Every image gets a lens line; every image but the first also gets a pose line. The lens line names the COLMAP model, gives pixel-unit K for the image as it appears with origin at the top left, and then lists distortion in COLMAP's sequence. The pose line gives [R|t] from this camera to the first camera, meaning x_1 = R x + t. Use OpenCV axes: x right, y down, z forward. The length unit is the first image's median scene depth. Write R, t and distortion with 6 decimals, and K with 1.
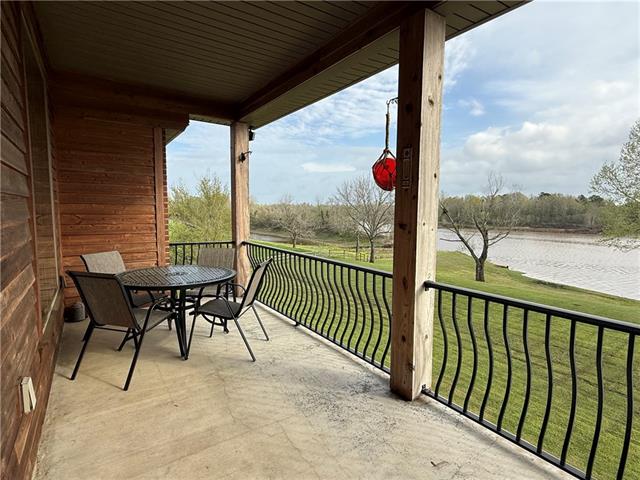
lens RADIAL K [[337.4, 0, 320.1], [0, 337.4, 238.2], [0, 0, 1]] dist [0.000531, 0.000069]
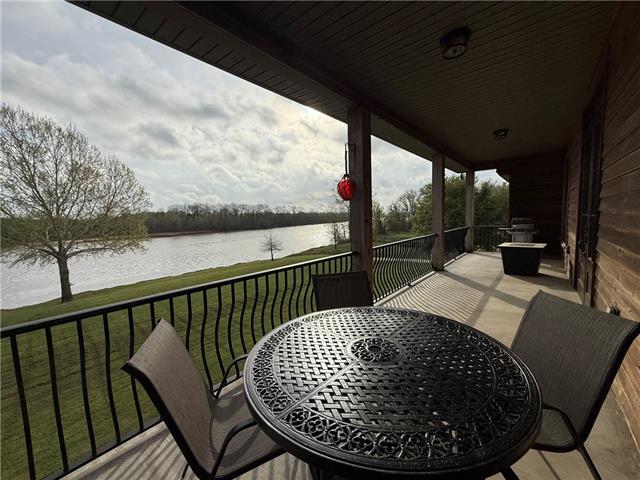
lens RADIAL K [[257.6, 0, 320.4], [0, 257.6, 239.3], [0, 0, 1]] dist [-0.000154, -0.000003]
pose [[-0.267628, -0.079261, 0.960257, -0.543900], [0.106886, 0.988017, 0.111342, -0.064967], [-0.957575, 0.132436, -0.255950, 0.841089]]
